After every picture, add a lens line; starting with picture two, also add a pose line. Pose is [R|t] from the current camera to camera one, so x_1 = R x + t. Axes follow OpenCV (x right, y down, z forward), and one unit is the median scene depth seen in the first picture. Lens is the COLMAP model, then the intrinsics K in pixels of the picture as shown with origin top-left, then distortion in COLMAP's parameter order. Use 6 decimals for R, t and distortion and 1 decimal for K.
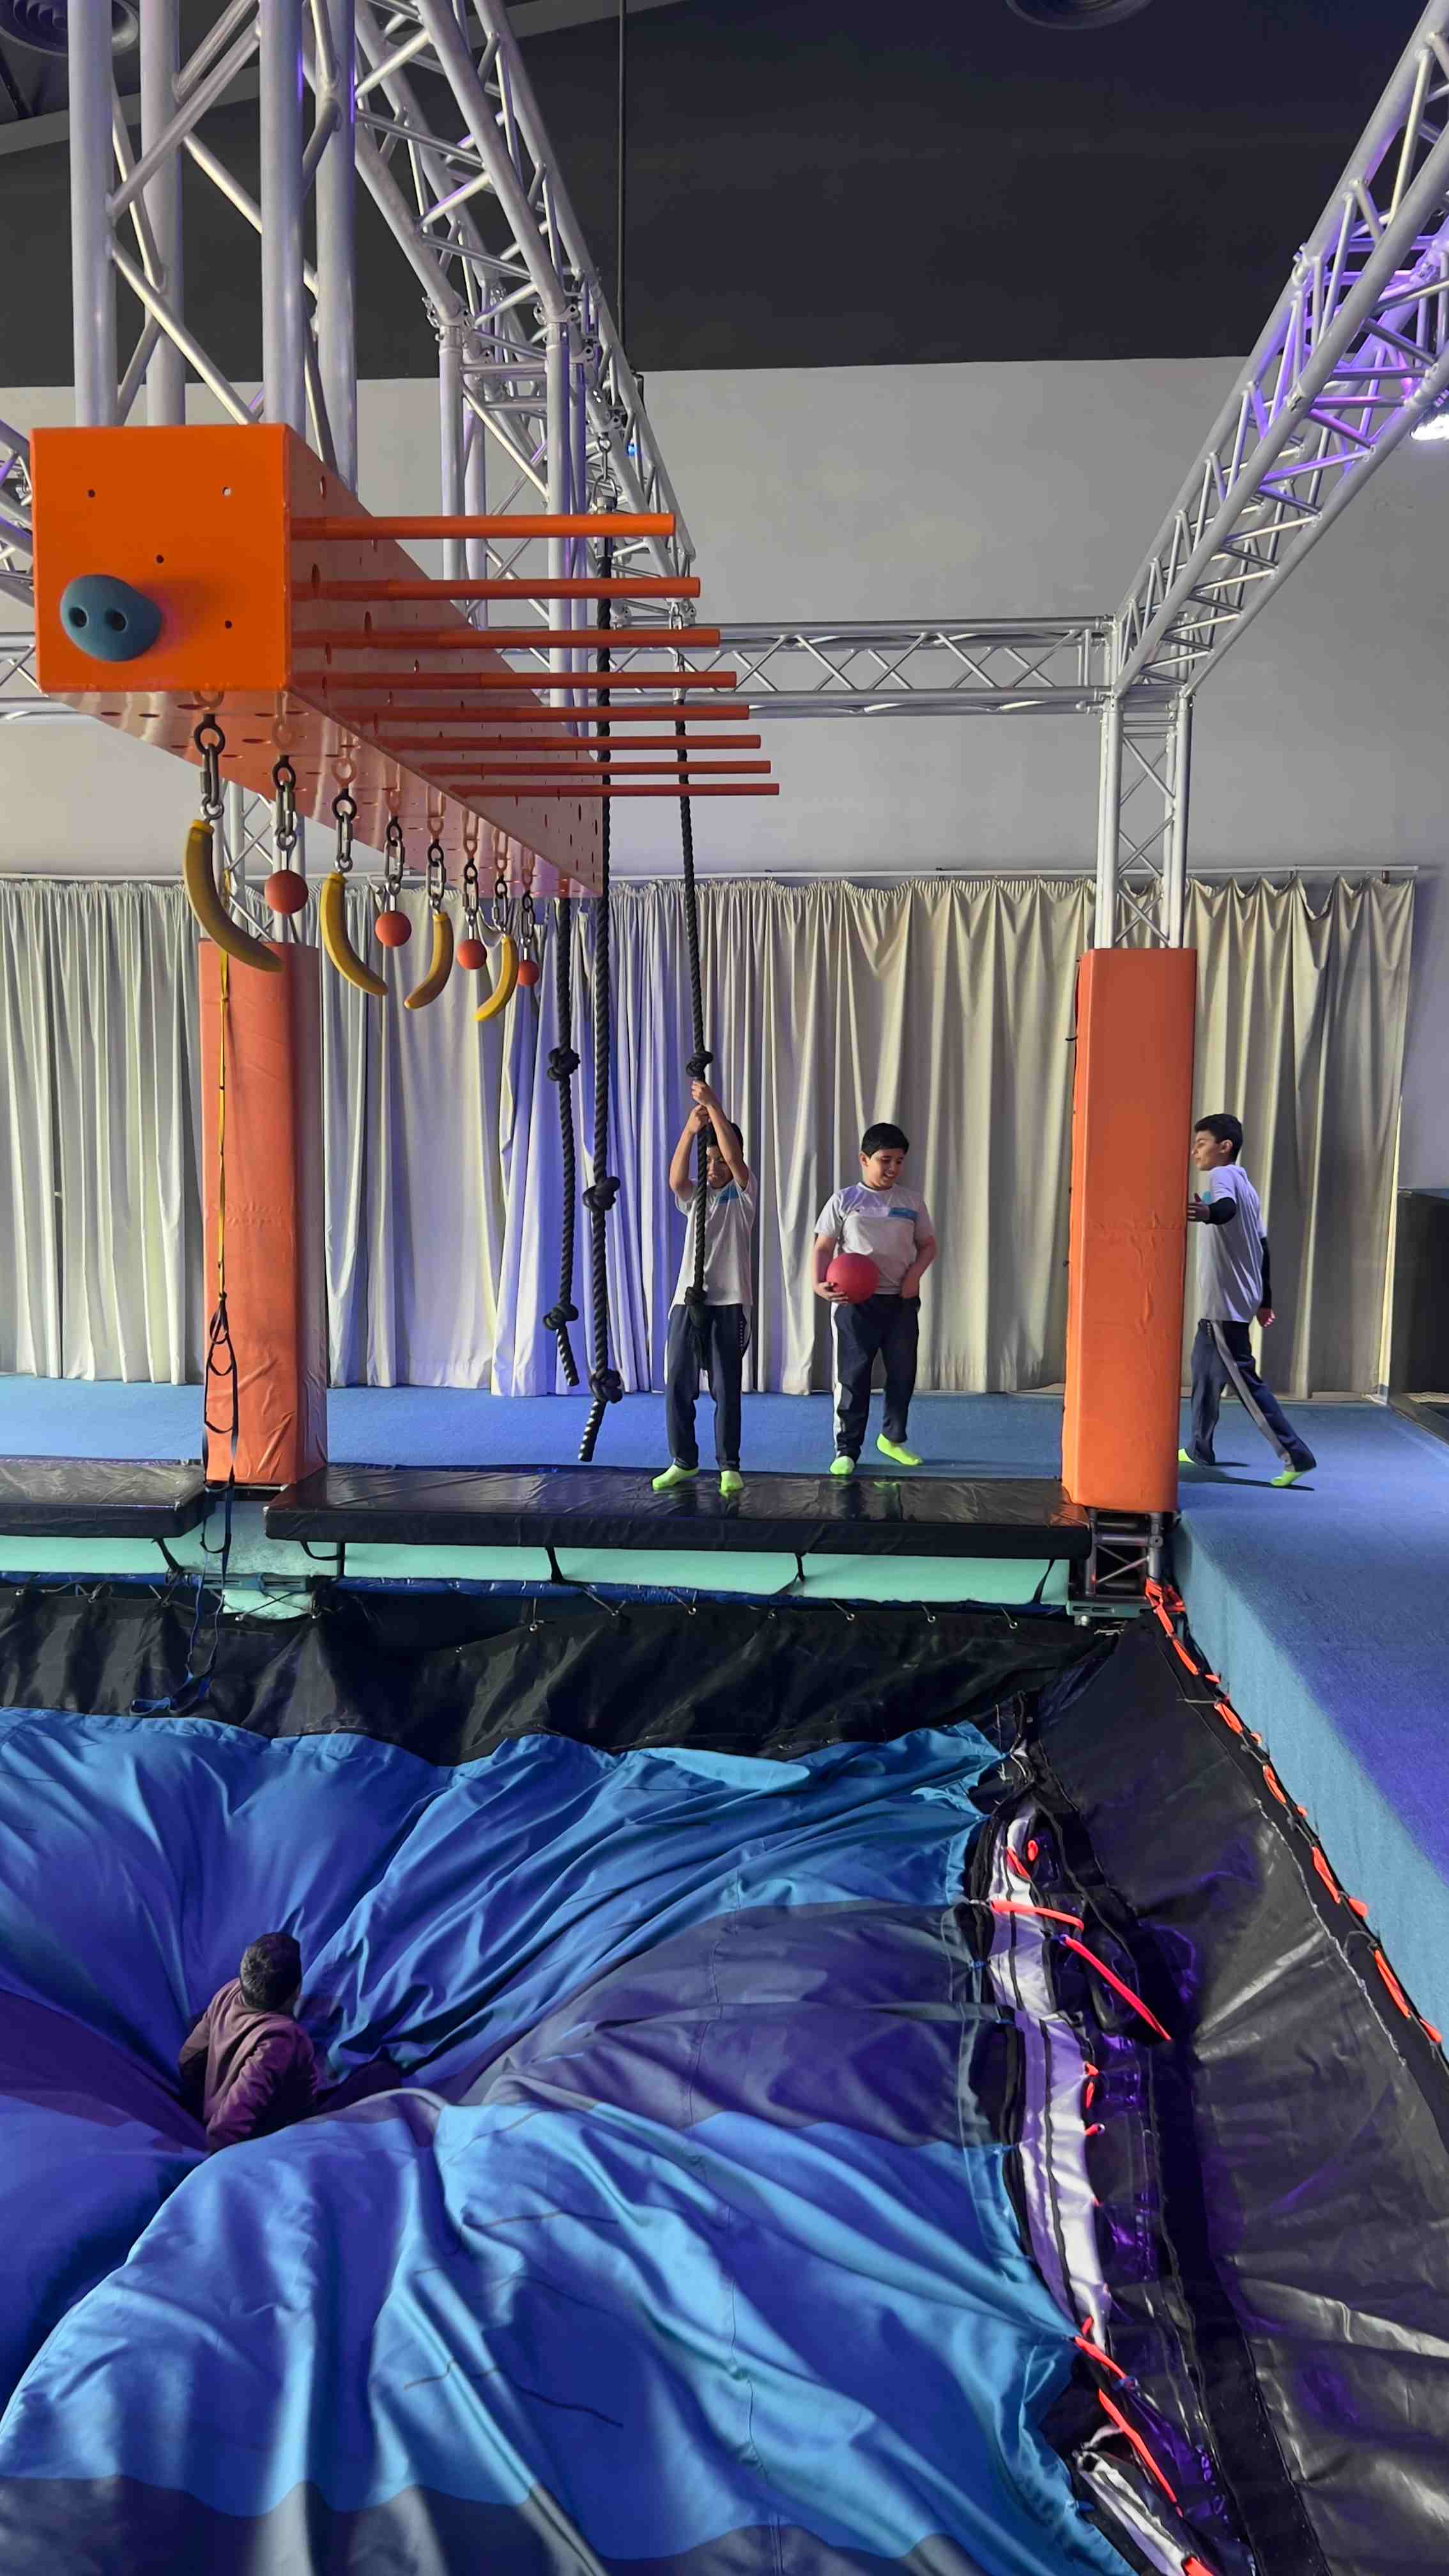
lens RADIAL K [[1994.4, 0, 736.0], [0, 1994.4, 1276.6], [0, 0, 1]] dist [0.072263, -0.058156]
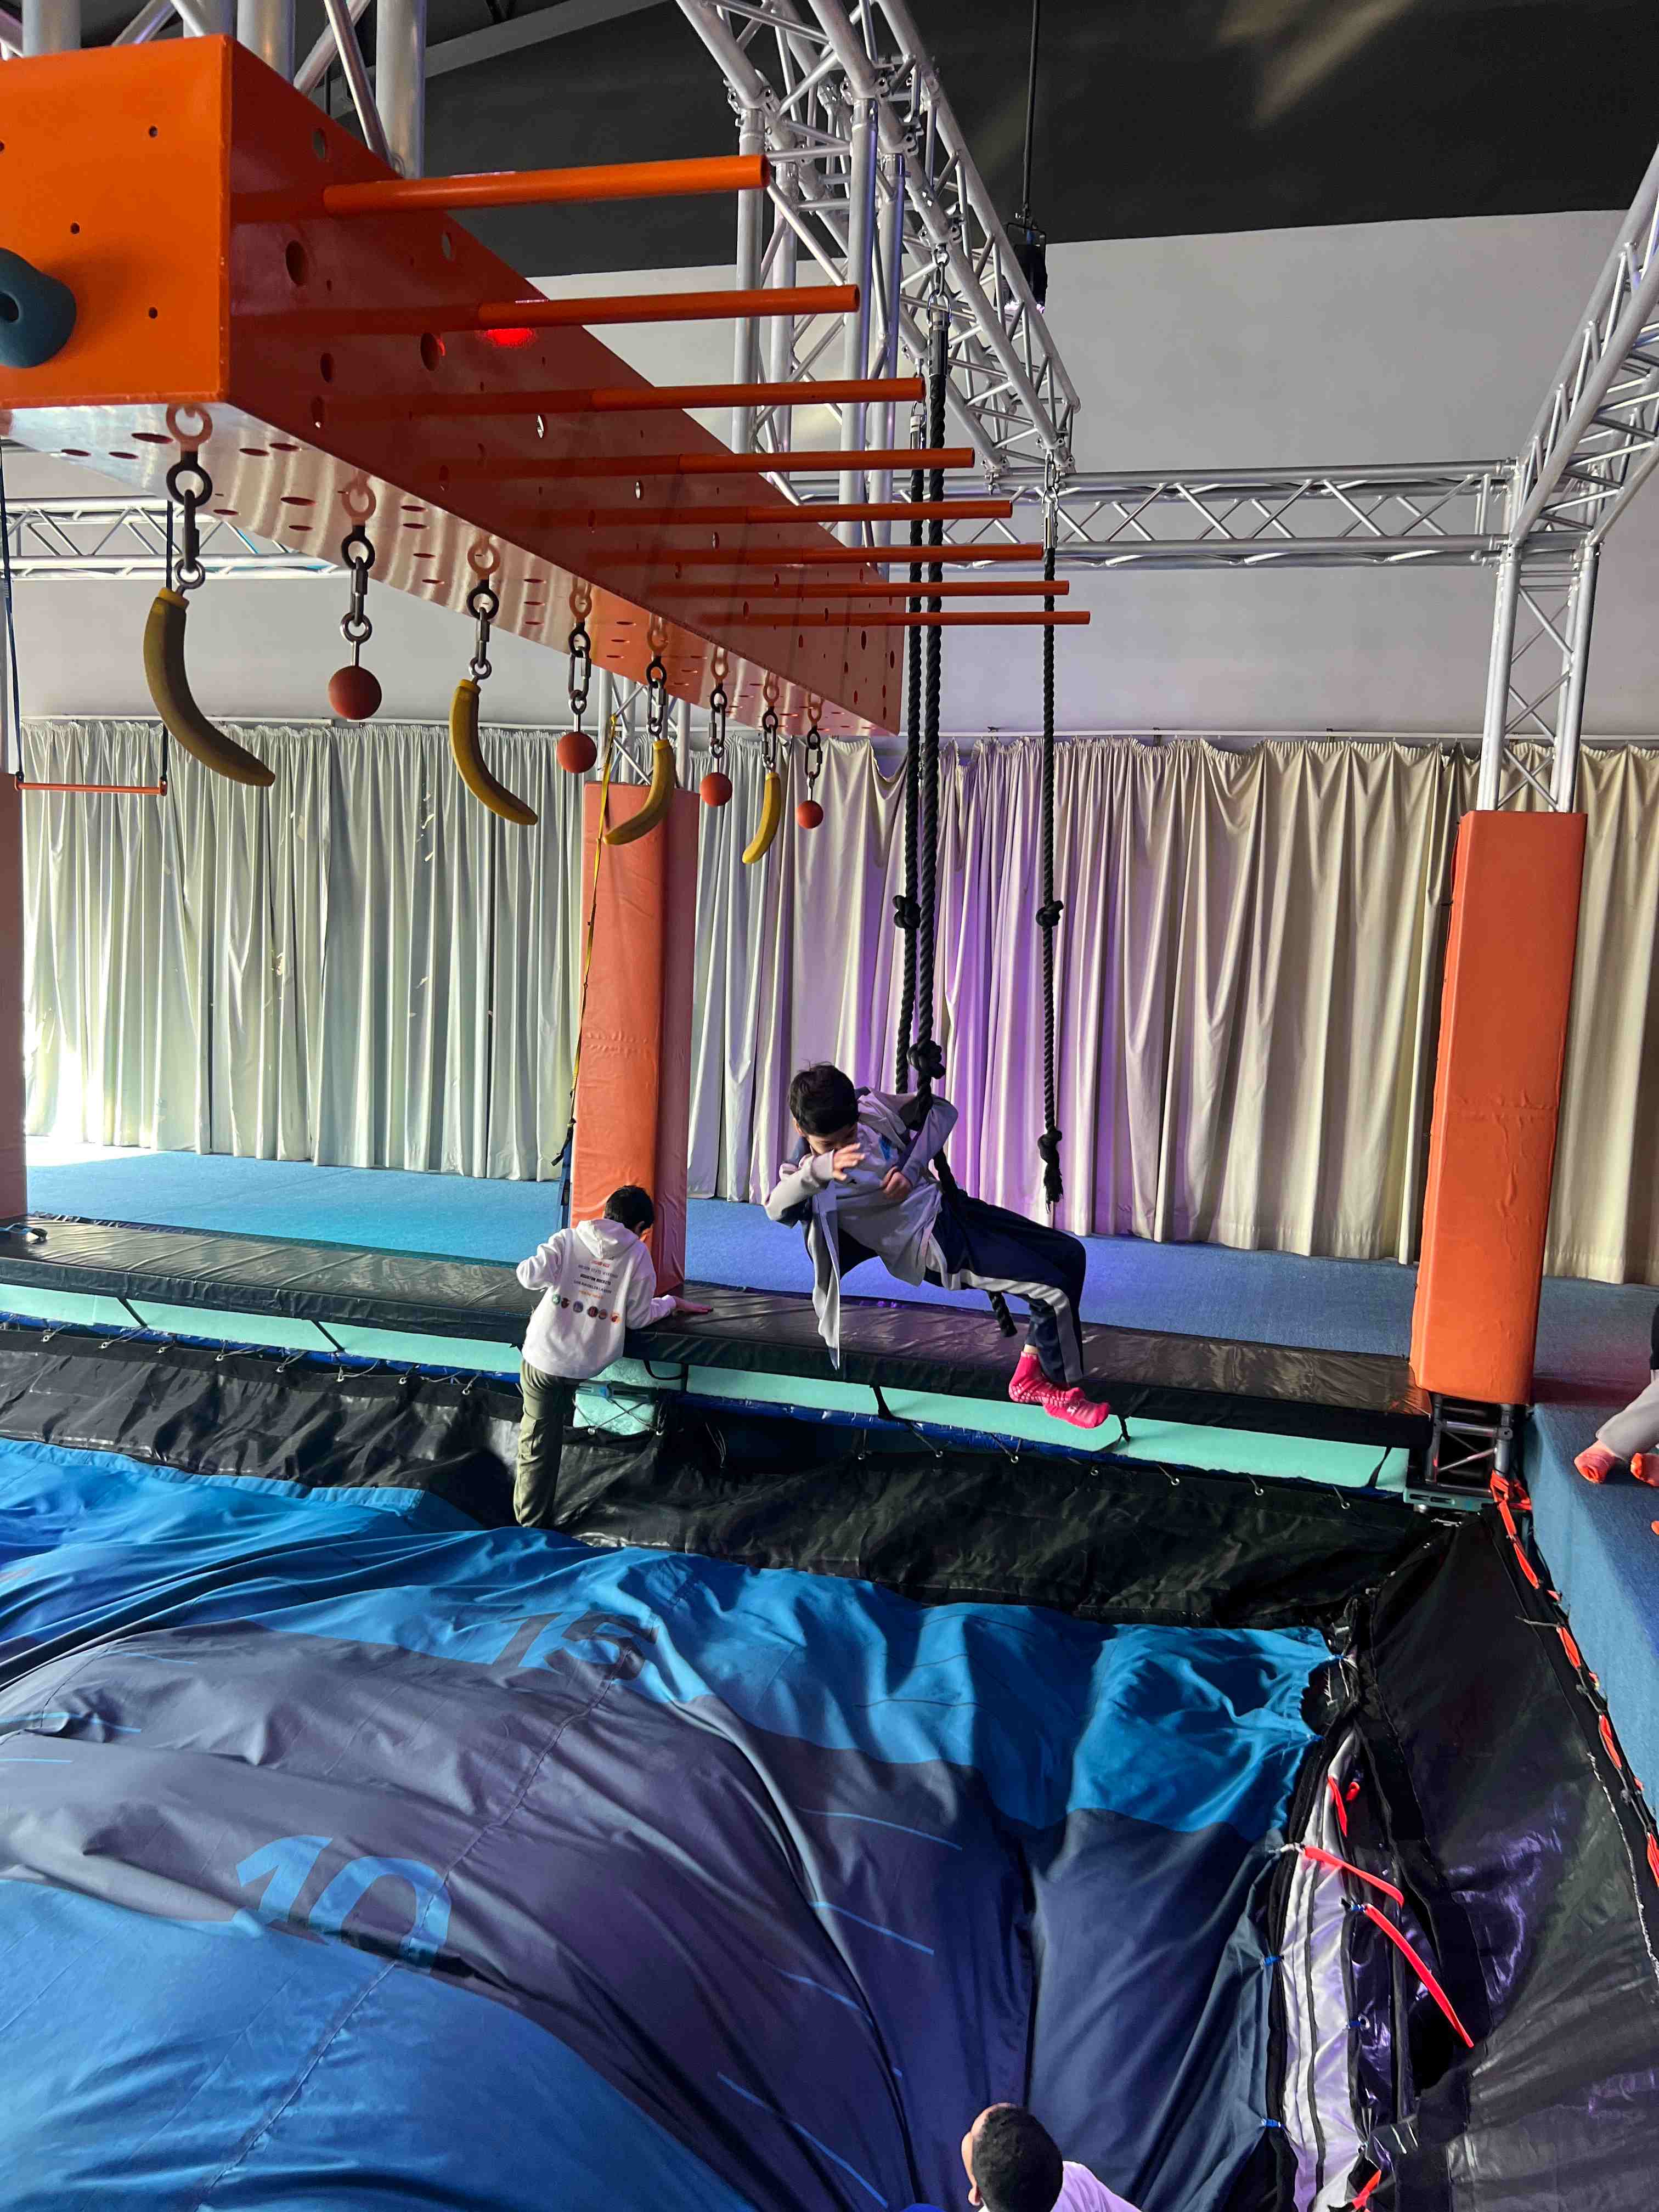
lens RADIAL K [[1703.7, 0, 859.9], [0, 1703.7, 1110.0], [0, 0, 1]] dist [0.035681, -0.024497]
pose [[0.981619, 0.060492, -0.181009, 0.050314], [-0.058389, 0.998150, 0.016929, -0.020158], [0.181698, -0.006049, 0.983336, 0.153518]]
